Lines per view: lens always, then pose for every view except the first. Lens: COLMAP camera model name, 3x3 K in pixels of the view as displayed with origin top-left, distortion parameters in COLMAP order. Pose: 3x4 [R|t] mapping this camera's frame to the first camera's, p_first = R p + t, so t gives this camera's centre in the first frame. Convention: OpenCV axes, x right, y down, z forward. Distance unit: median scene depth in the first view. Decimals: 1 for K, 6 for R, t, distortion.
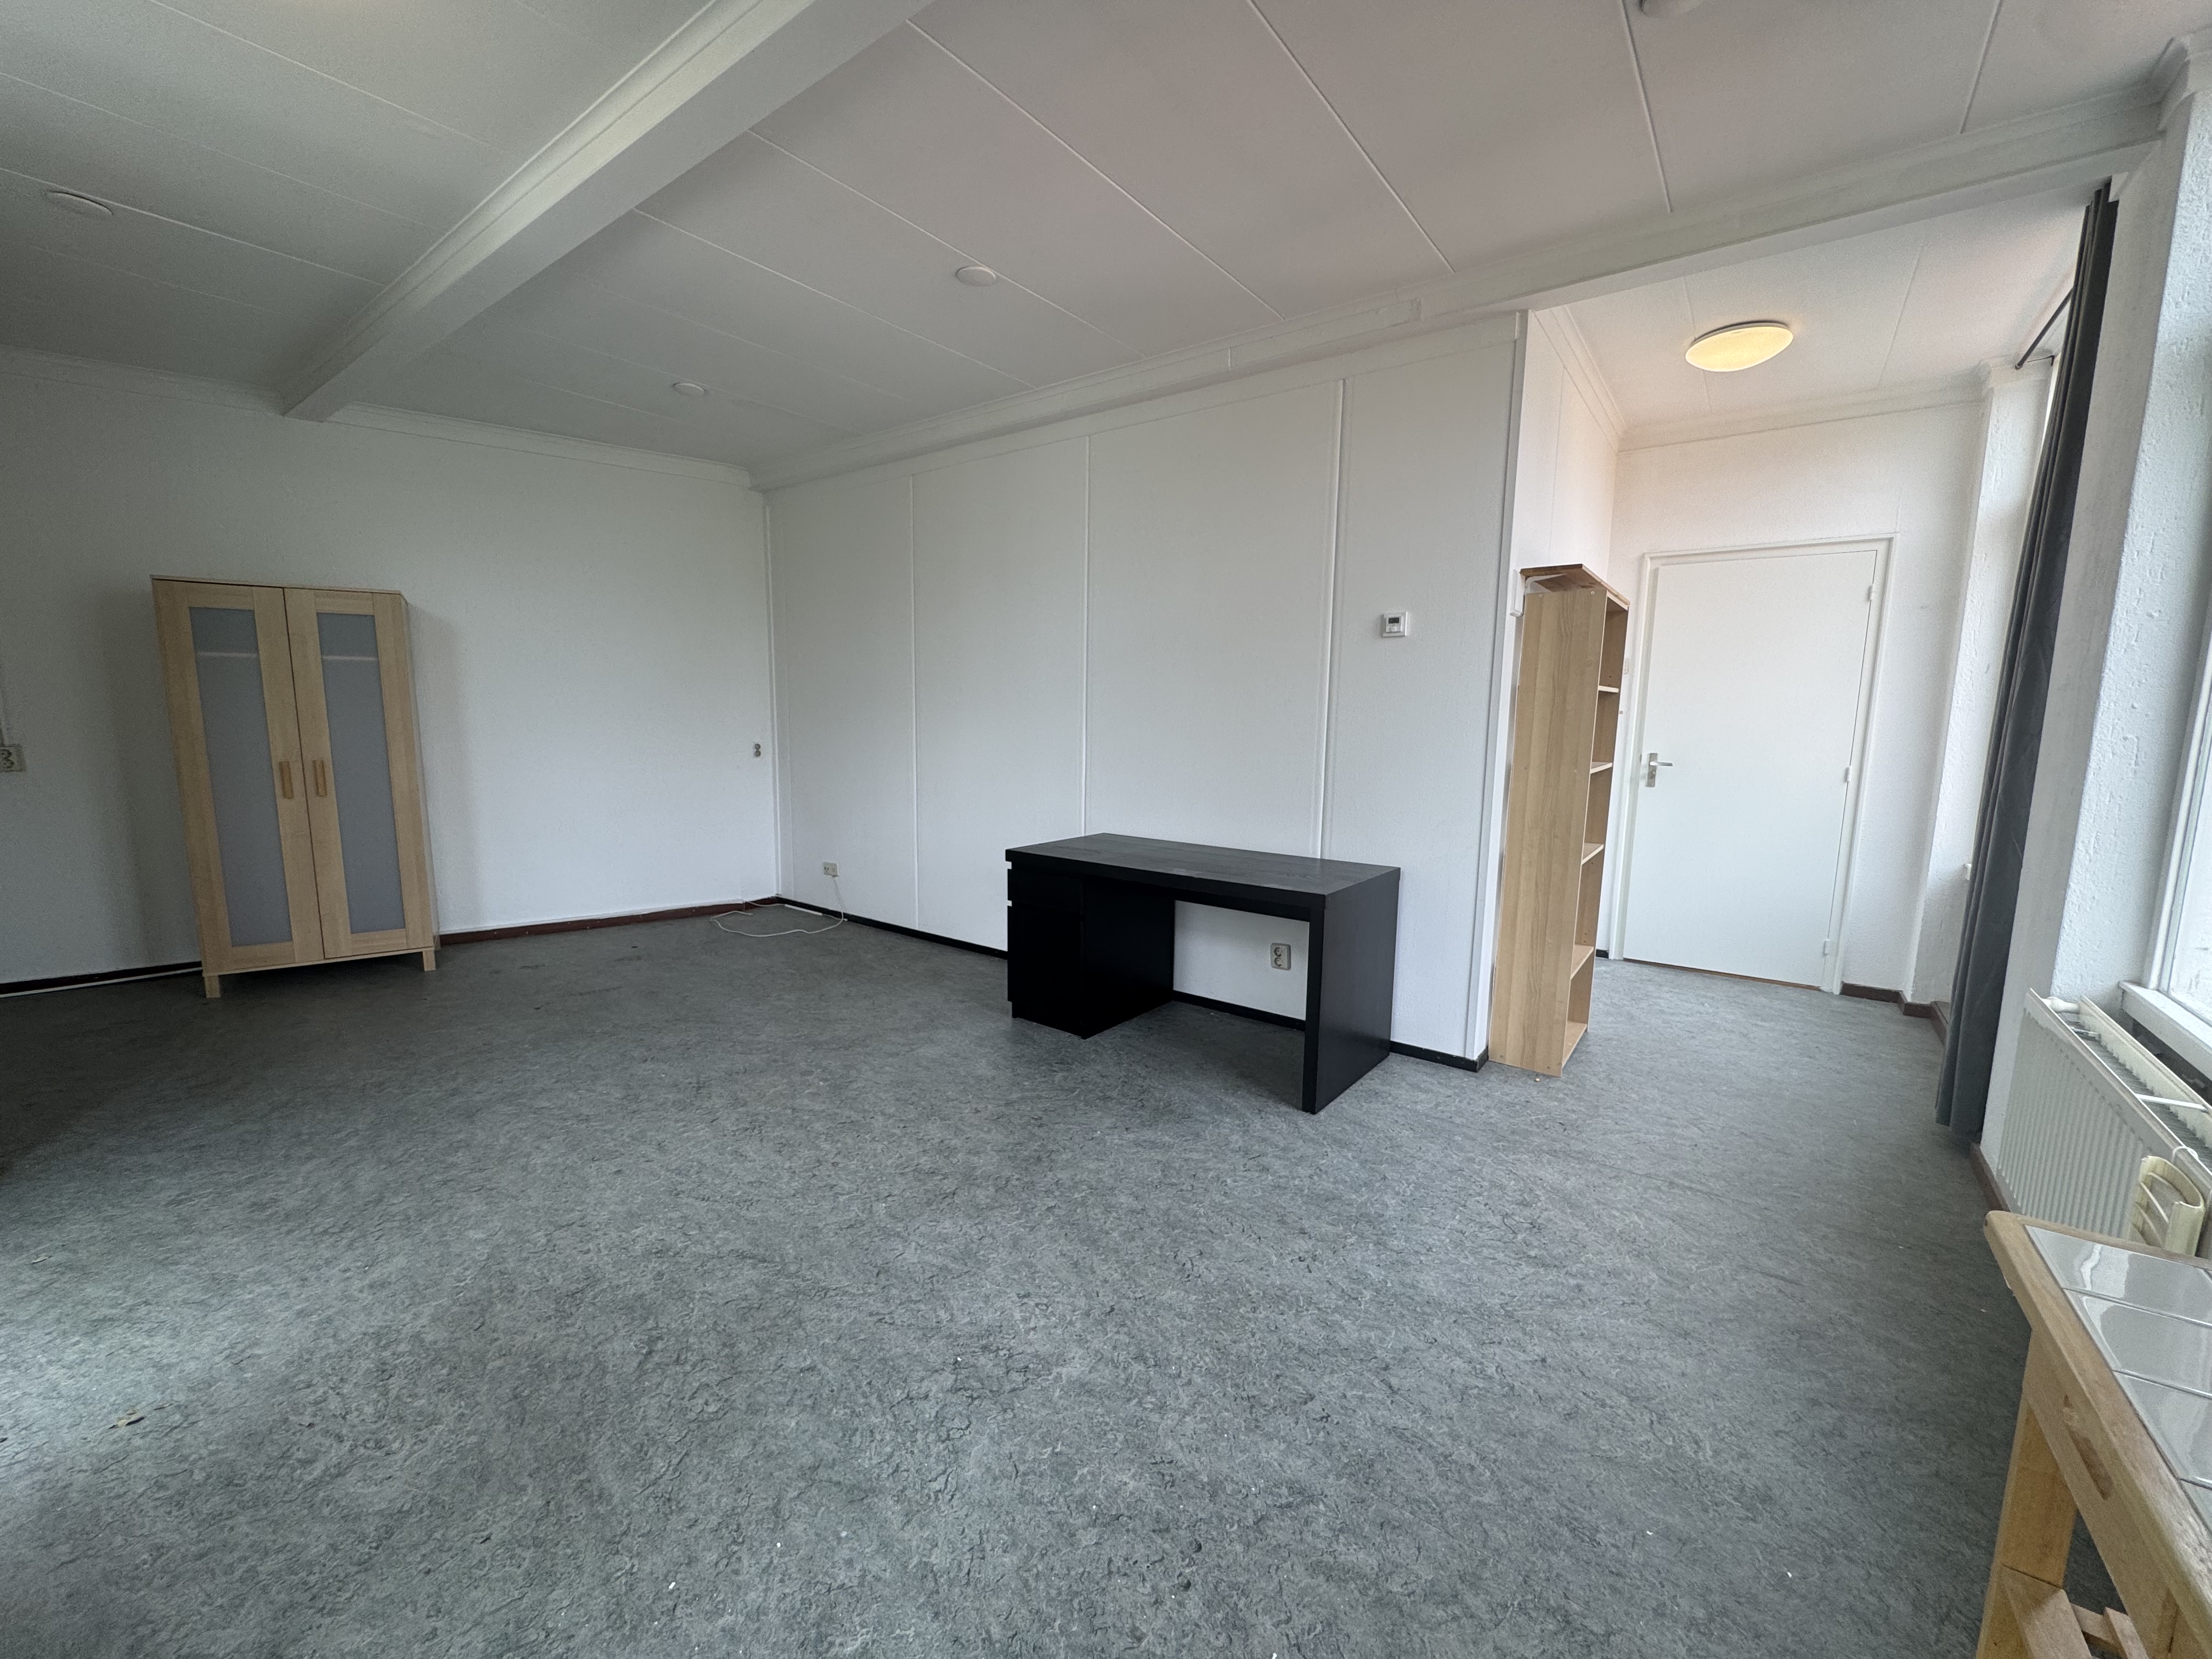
lens RADIAL K [[884.0, 0, 1104.5], [0, 884.0, 829.5], [0, 0, 1]] dist [-0.001478, -0.000100]
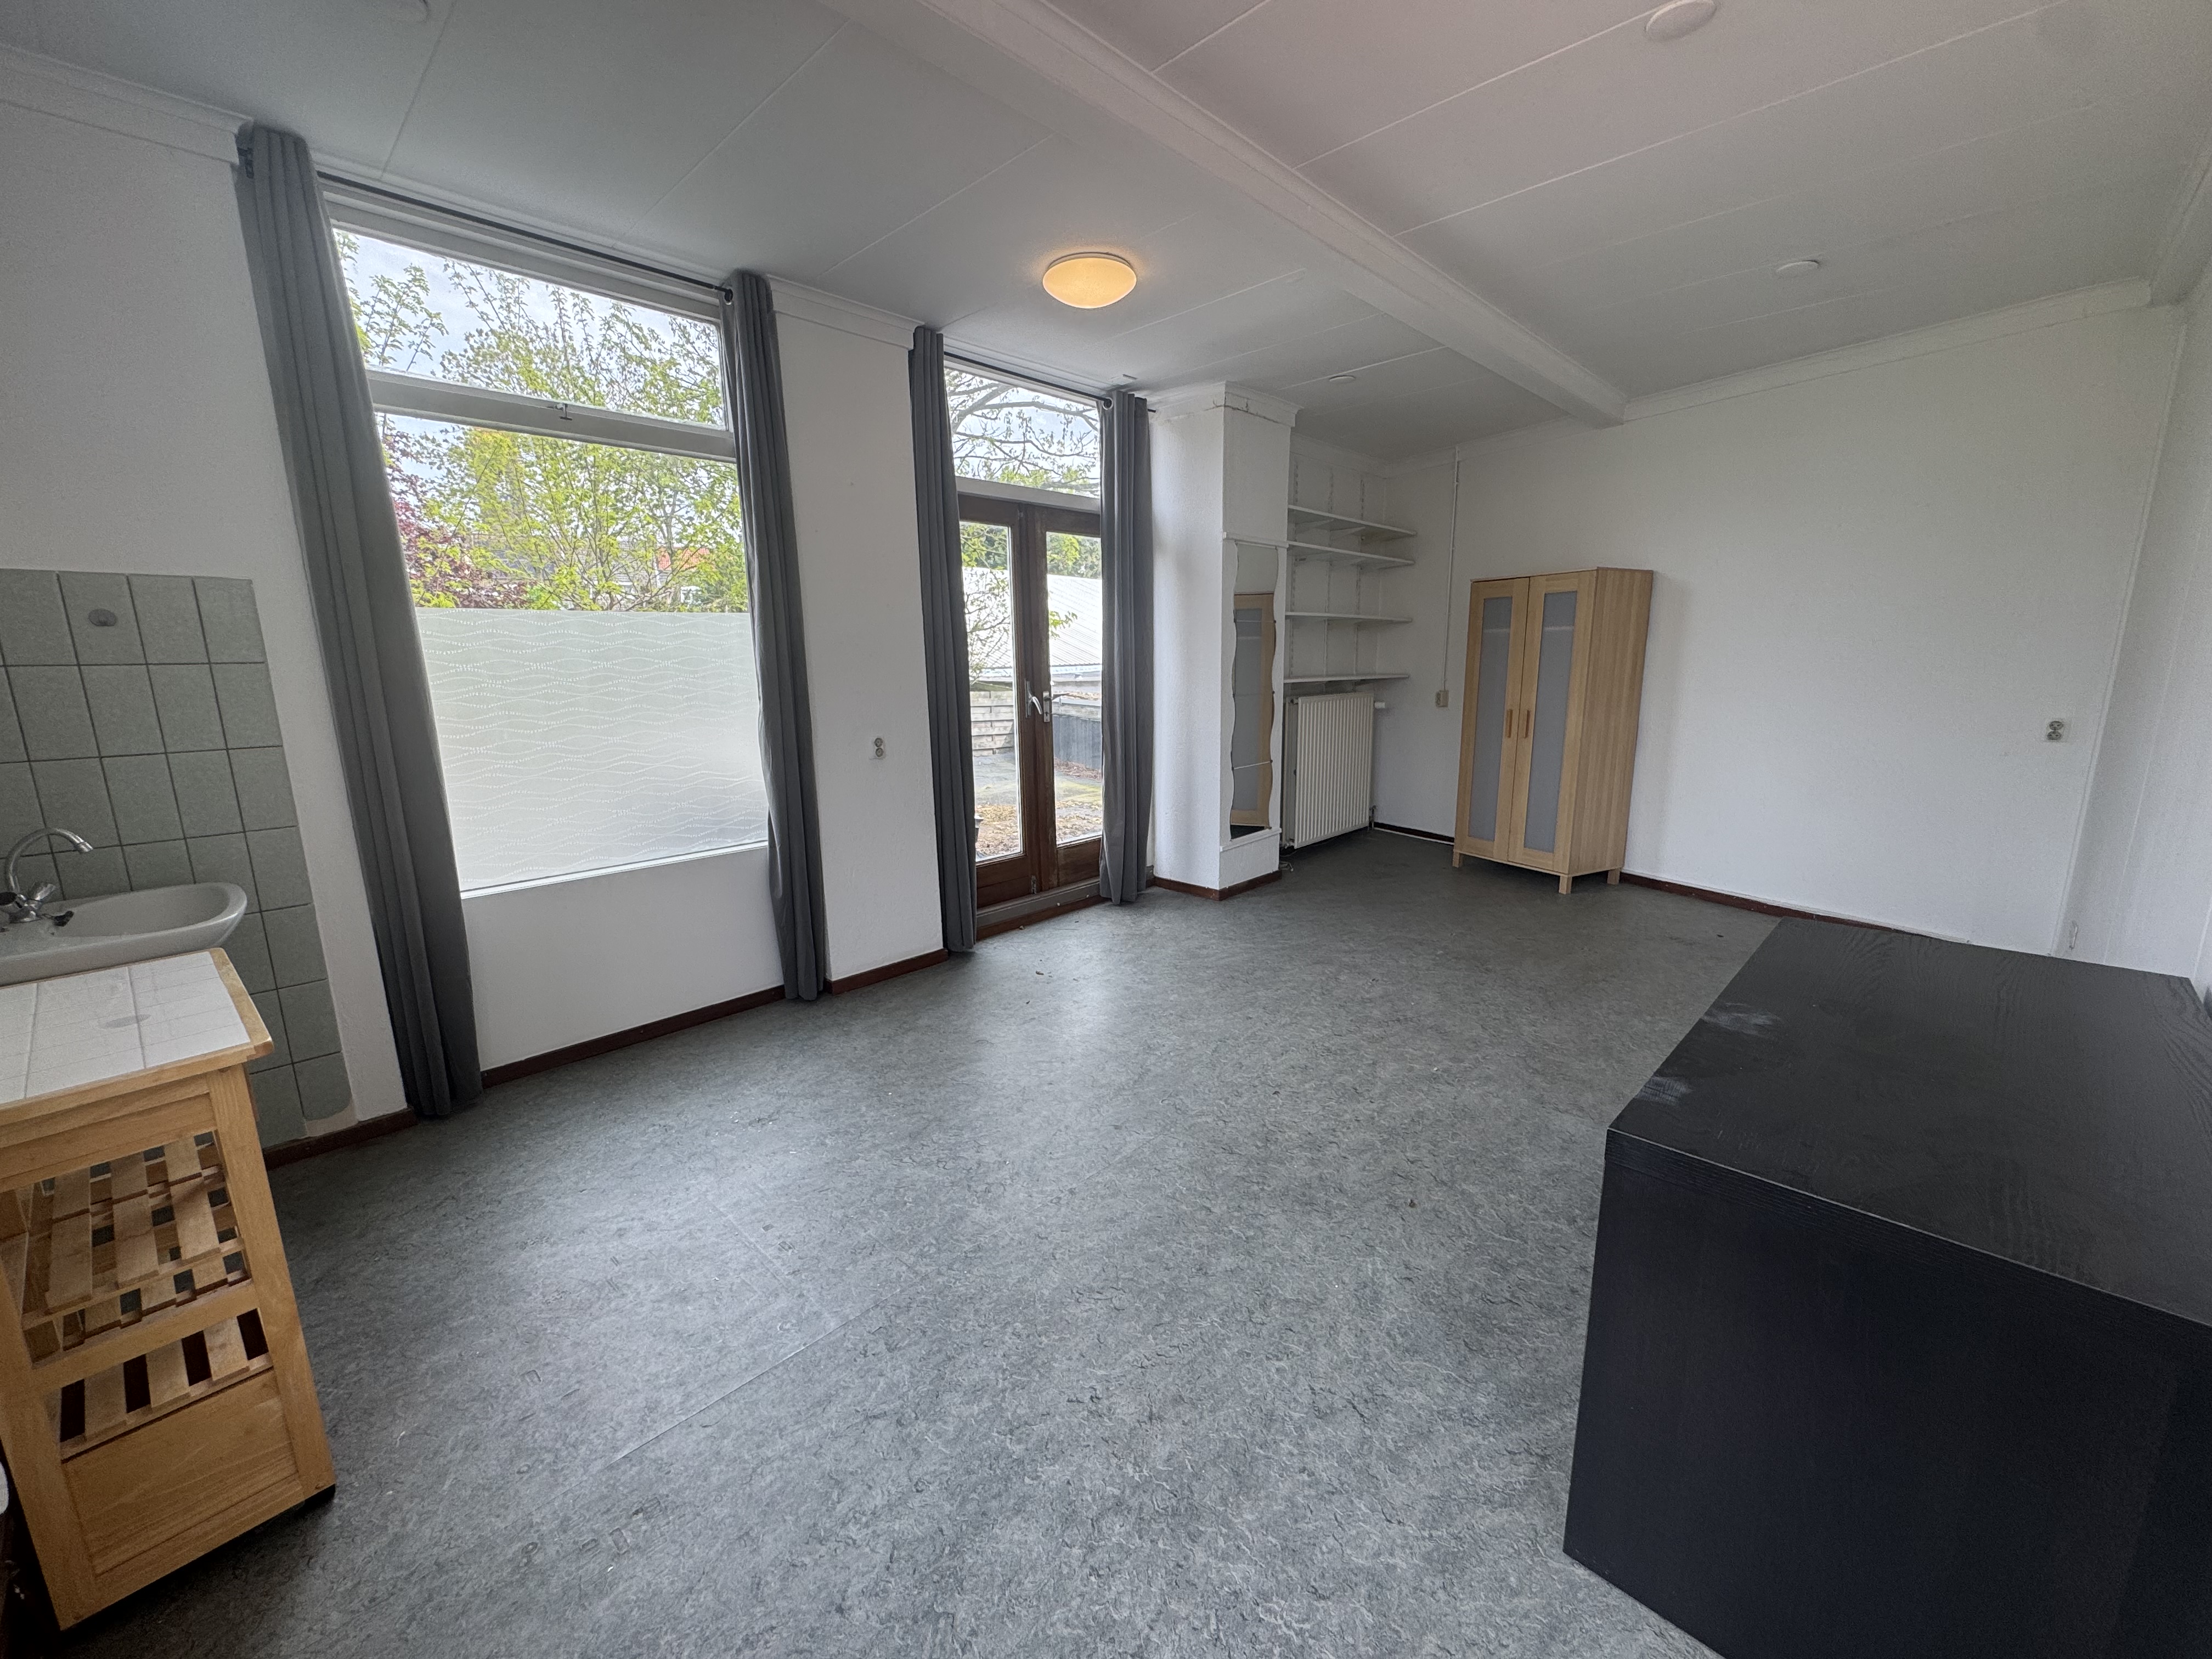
lens RADIAL K [[884.0, 0, 1104.5], [0, 884.0, 829.5], [0, 0, 1]] dist [-0.001478, -0.000100]
pose [[-0.118155, 0.184070, -0.975786, 0.852561], [-0.118938, 0.972971, 0.197941, -0.161532], [0.985846, 0.139445, -0.093068, 0.953233]]
